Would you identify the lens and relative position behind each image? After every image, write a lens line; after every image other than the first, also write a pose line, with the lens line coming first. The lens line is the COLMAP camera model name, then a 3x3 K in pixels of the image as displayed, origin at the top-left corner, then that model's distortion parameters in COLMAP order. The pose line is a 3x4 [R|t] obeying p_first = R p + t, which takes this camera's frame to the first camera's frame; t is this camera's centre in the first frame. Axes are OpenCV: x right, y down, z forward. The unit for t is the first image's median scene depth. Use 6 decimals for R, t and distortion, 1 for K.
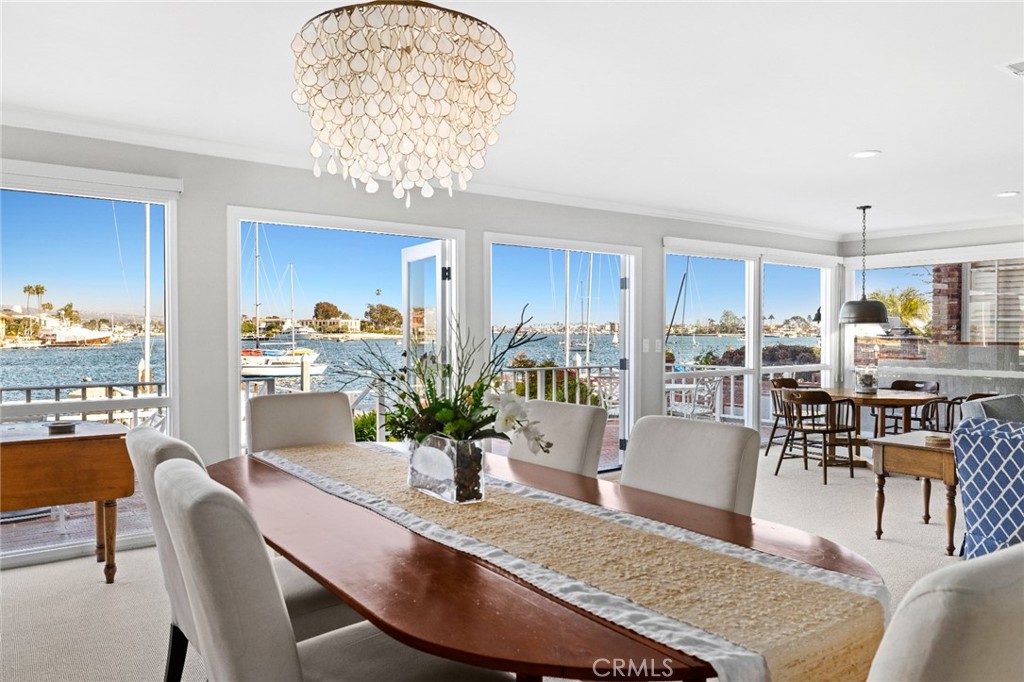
lens RADIAL K [[697.1, 0, 512.0], [0, 697.1, 341.0], [0, 0, 1]] dist [0.000839, -0.001416]
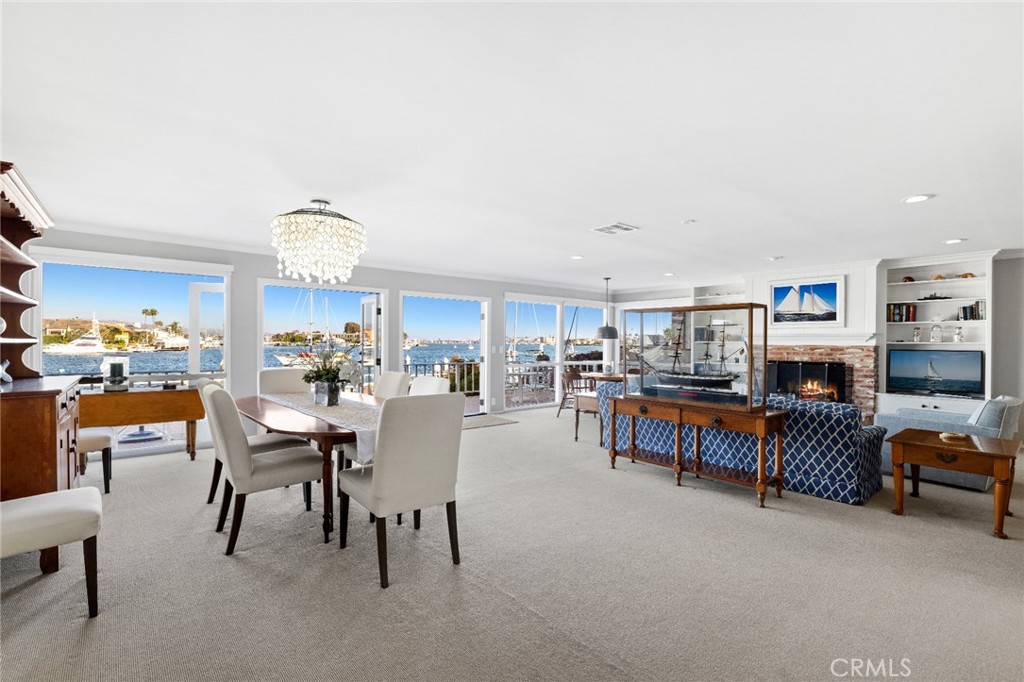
lens RADIAL K [[454.5, 0, 508.4], [0, 454.5, 343.3], [0, 0, 1]] dist [-0.001939, 0.000214]
pose [[0.997637, 0.005773, 0.068460, 0.176420], [-0.004954, 0.999914, -0.012127, 0.004935], [-0.068525, 0.011759, 0.997580, -0.276458]]
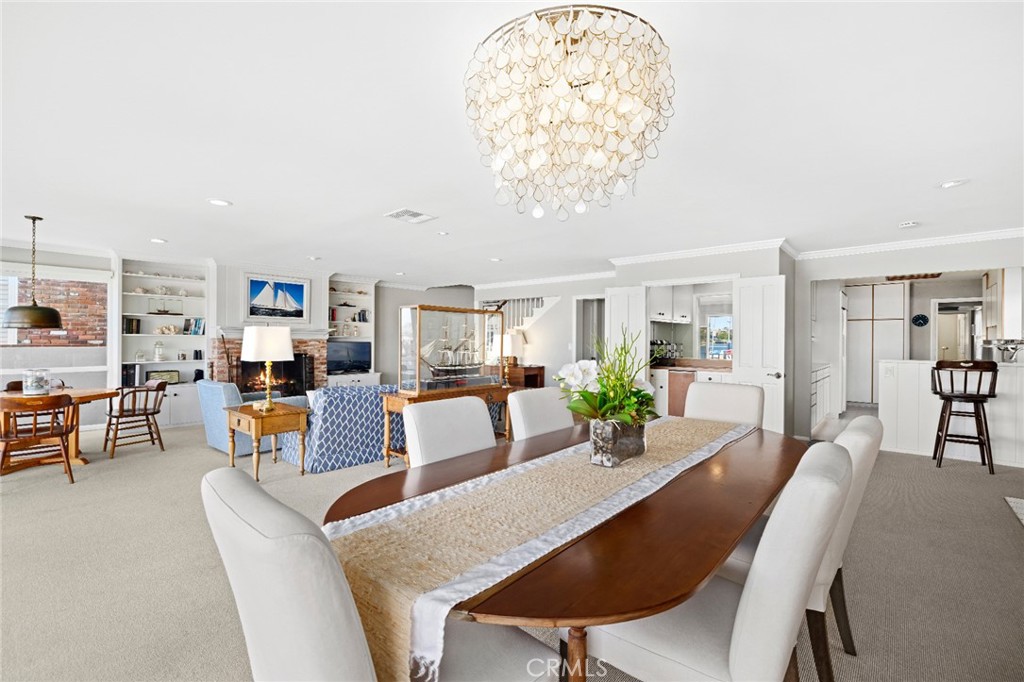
lens RADIAL K [[454.5, 0, 508.4], [0, 454.5, 343.3], [0, 0, 1]] dist [-0.001939, 0.000214]
pose [[-0.222313, -0.013906, 0.974876, -0.377421], [0.005676, 0.999863, 0.015556, -0.012781], [-0.974959, 0.008992, -0.222204, 0.549469]]
